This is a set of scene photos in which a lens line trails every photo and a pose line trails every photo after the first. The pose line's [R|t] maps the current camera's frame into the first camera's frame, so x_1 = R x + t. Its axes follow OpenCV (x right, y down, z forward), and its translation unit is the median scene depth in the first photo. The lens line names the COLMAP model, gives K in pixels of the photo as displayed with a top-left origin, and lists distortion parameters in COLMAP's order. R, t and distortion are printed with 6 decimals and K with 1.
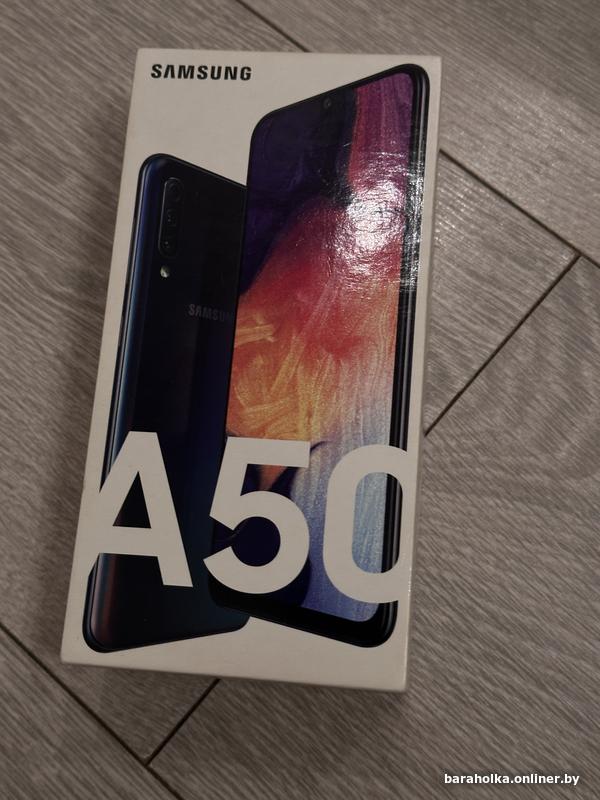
lens RADIAL K [[1144.7, 0, 300.0], [0, 1144.7, 400.0], [0, 0, 1]] dist [0.062855, -0.037746]
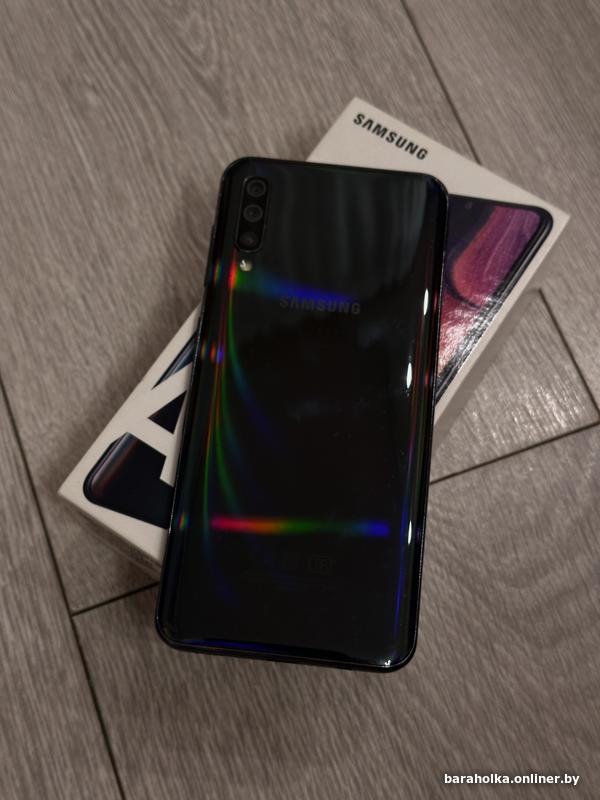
lens RADIAL K [[1144.7, 0, 300.0], [0, 1144.7, 400.0], [0, 0, 1]] dist [0.062855, -0.037746]
pose [[0.873361, 0.480609, -0.079092, 0.059408], [-0.485172, 0.872740, -0.054163, 0.070678], [0.042996, 0.085677, 0.995395, -0.190806]]
